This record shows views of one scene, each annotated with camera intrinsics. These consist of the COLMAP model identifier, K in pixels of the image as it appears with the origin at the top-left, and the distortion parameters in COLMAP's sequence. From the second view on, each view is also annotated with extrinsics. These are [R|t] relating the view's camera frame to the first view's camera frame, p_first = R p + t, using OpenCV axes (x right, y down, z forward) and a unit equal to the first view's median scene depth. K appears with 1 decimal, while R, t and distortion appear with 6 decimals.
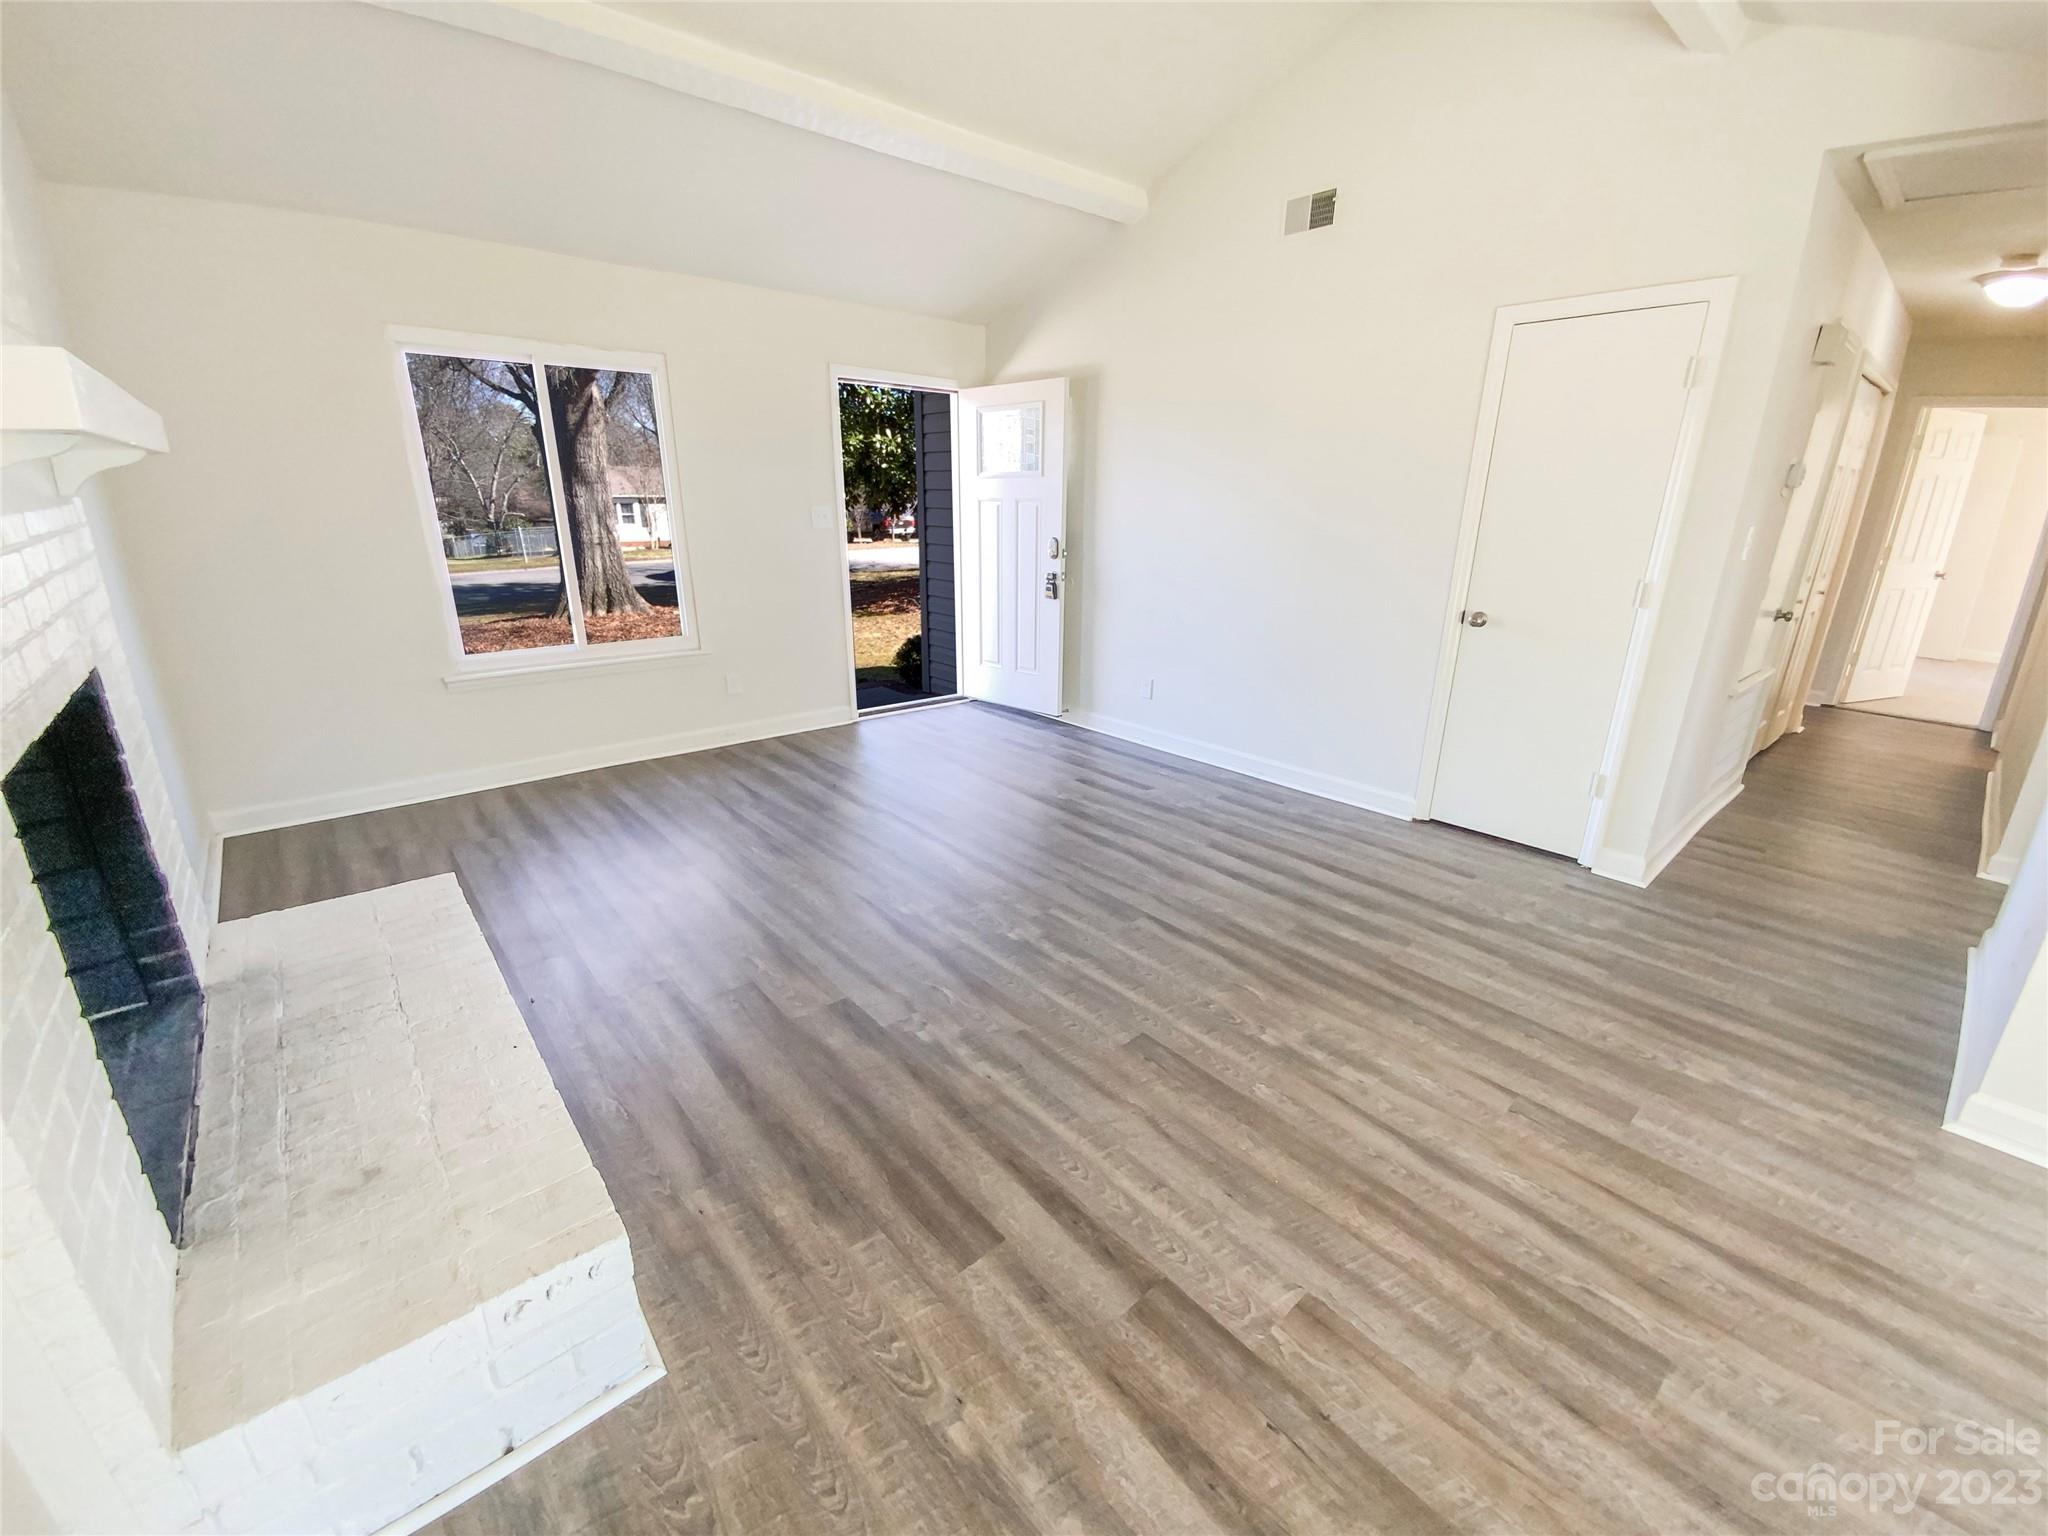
lens RADIAL K [[832.5, 0, 1019.9], [0, 832.5, 772.5], [0, 0, 1]] dist [-0.000090, -0.000709]
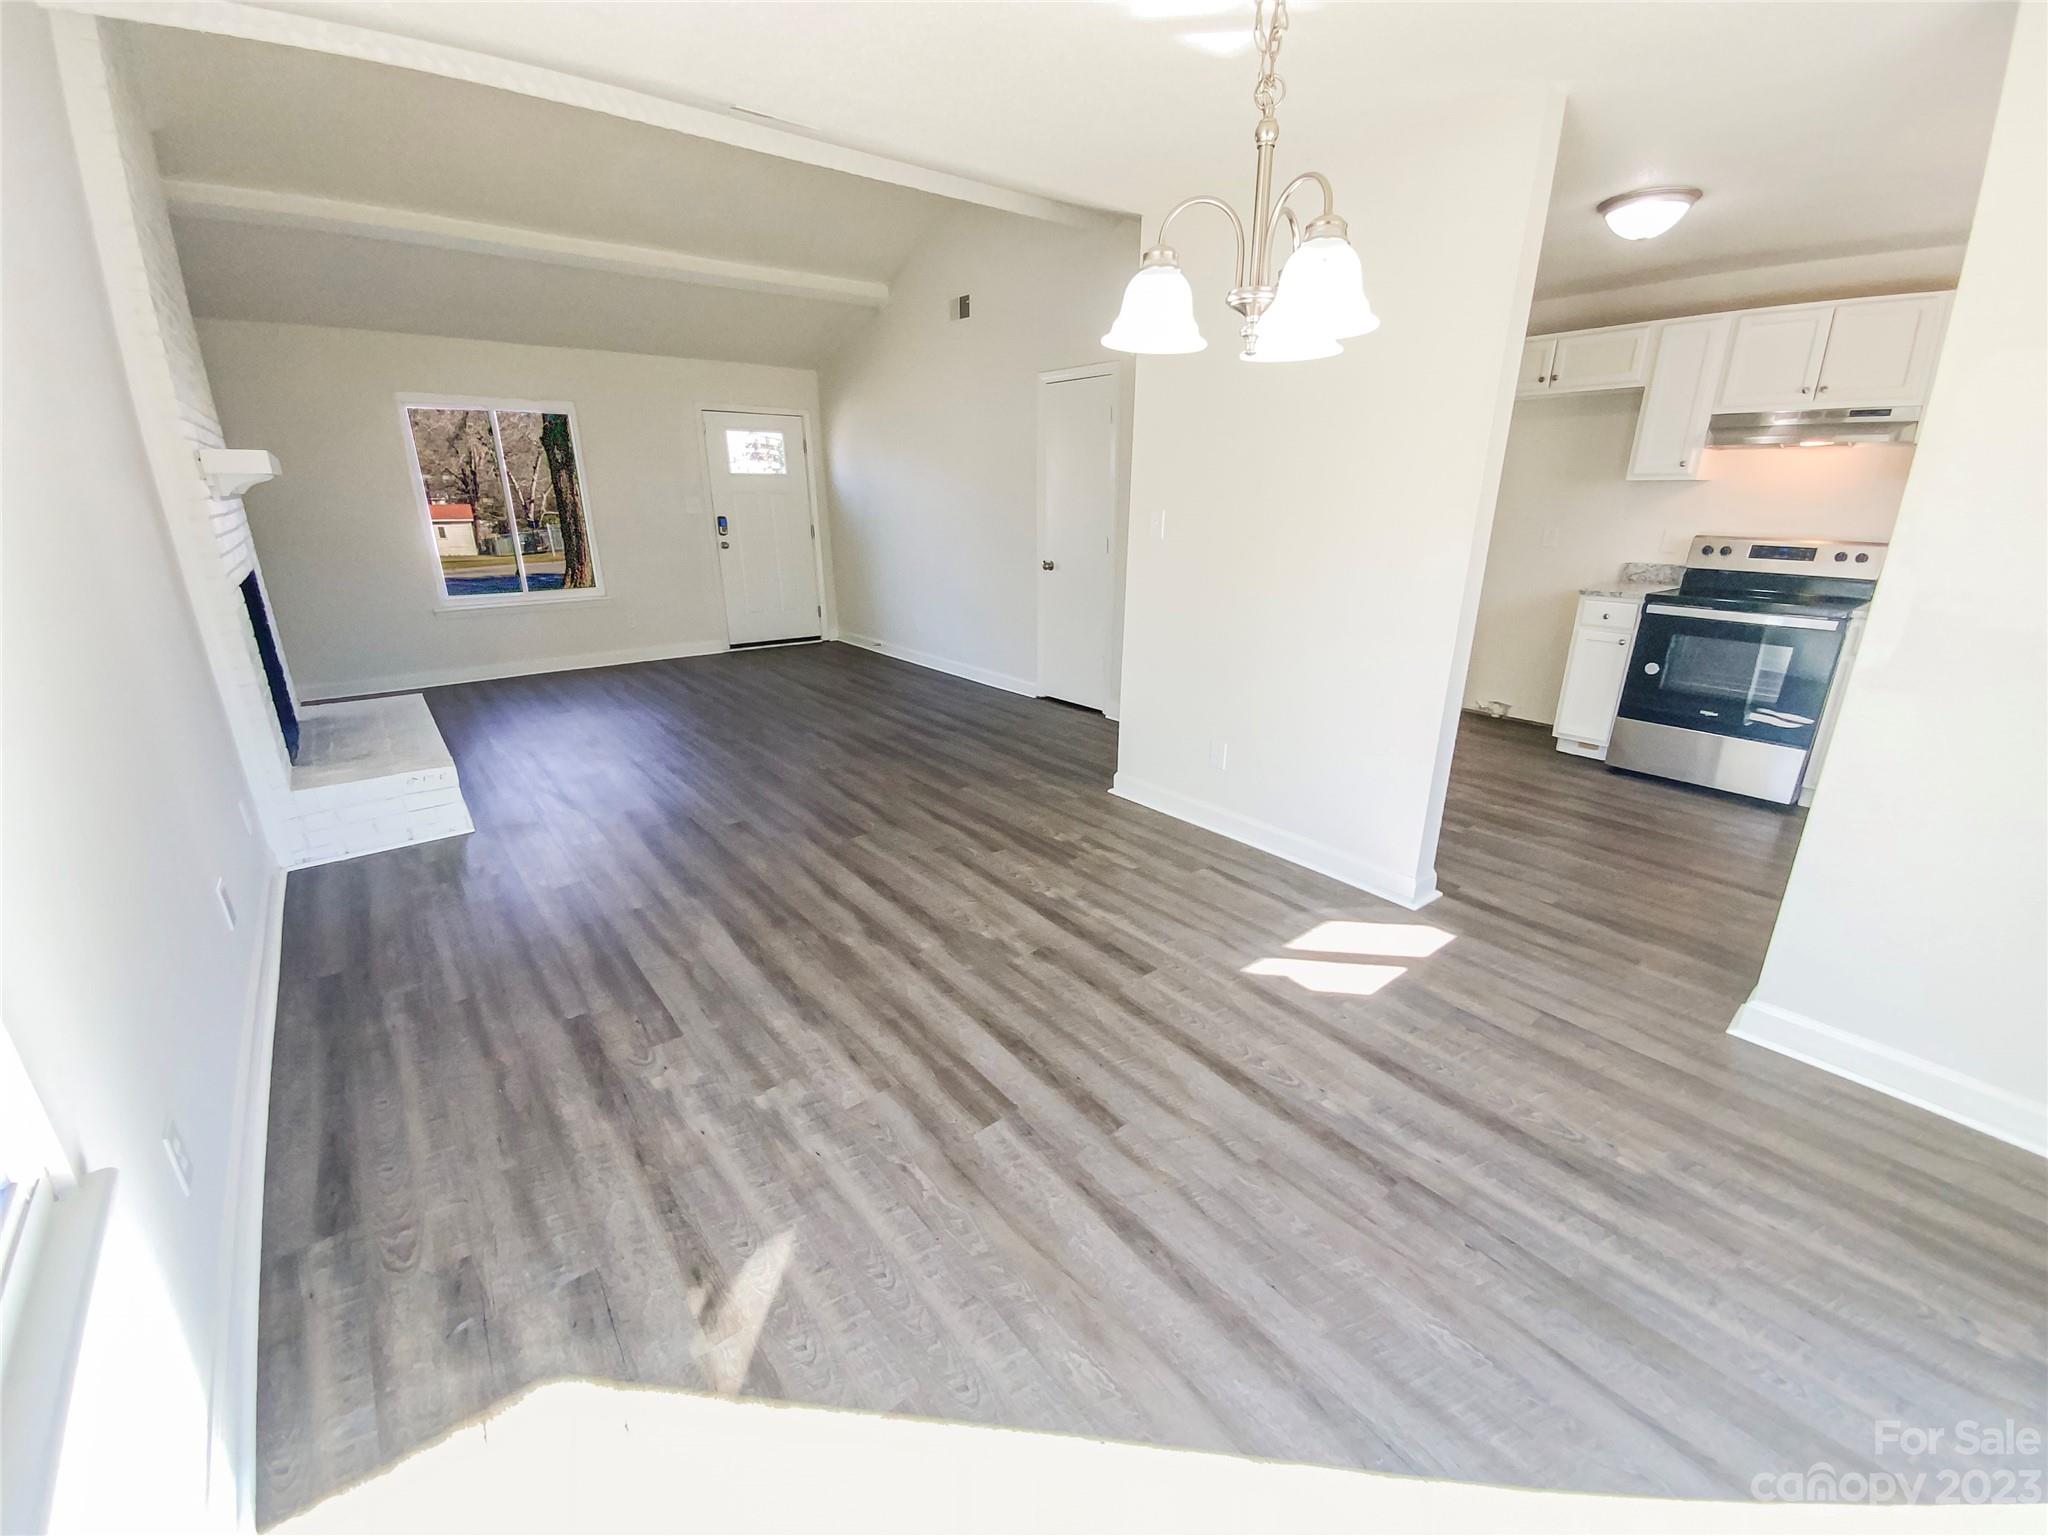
lens RADIAL K [[811.9, 0, 1039.7], [0, 811.9, 768.5], [0, 0, 1]] dist [-0.019004, -0.000192]
pose [[0.999965, 0.003918, -0.007398, 0.548135], [-0.003889, 0.999985, 0.003979, 0.208223], [0.007414, -0.003950, 0.999965, -0.602871]]
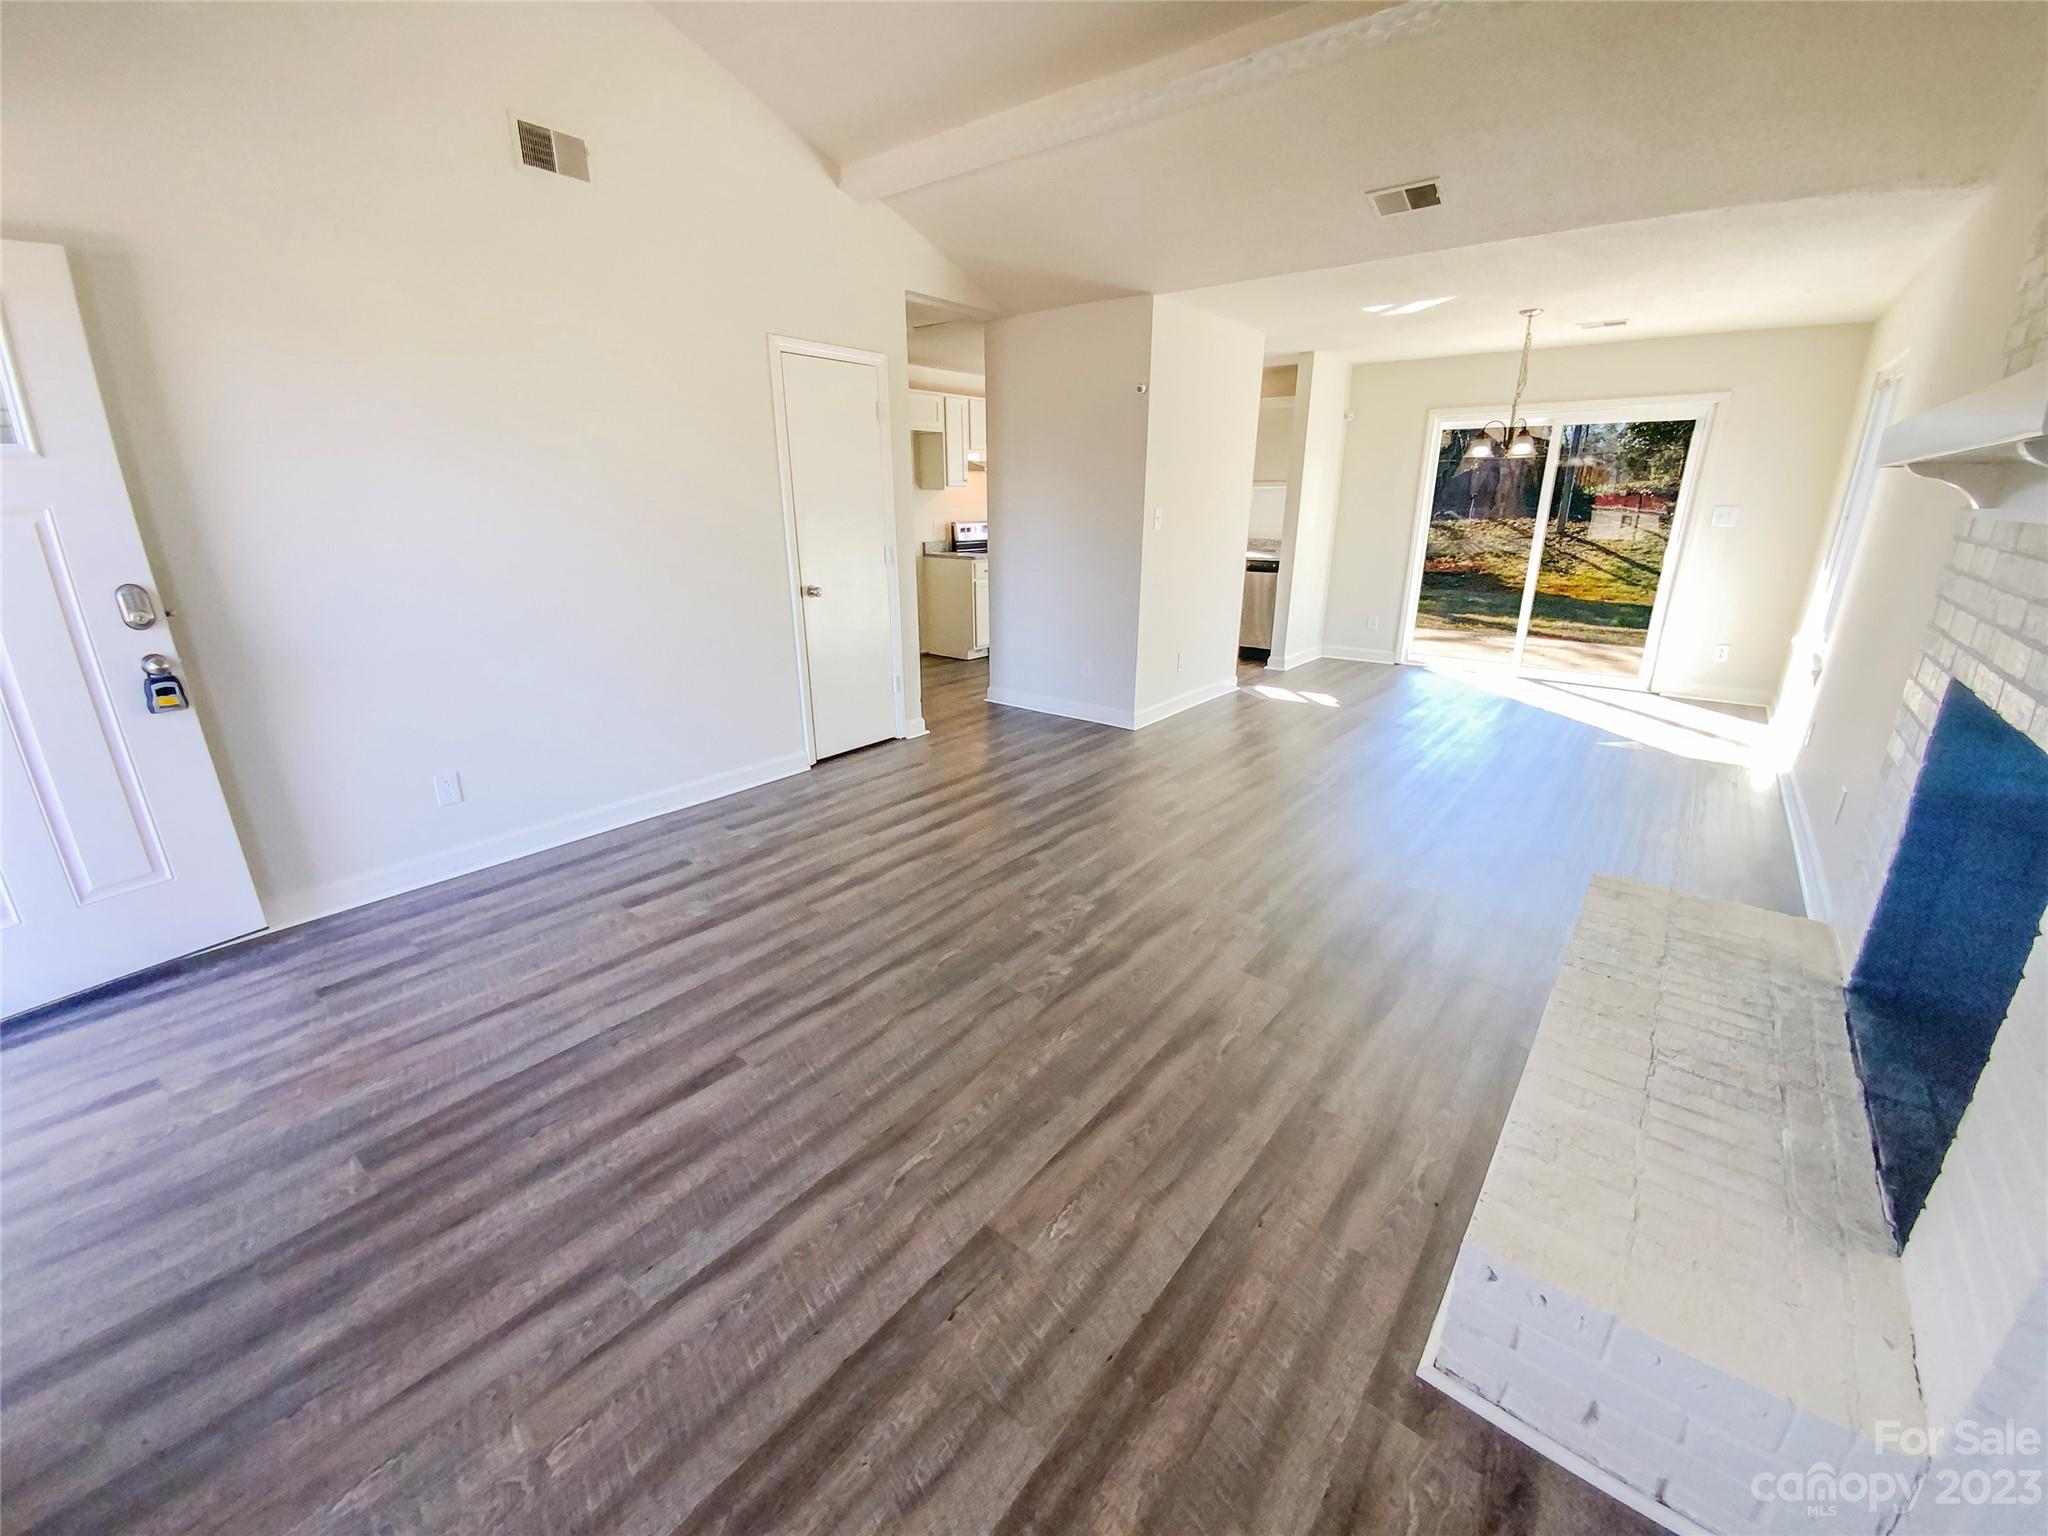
lens RADIAL K [[832.5, 0, 1019.9], [0, 832.5, 772.5], [0, 0, 1]] dist [-0.000090, -0.000709]
pose [[-0.200189, -0.315009, 0.927736, -0.769840], [0.303189, 0.880507, 0.364395, -0.310038], [-0.931666, 0.354227, -0.080761, 0.913877]]
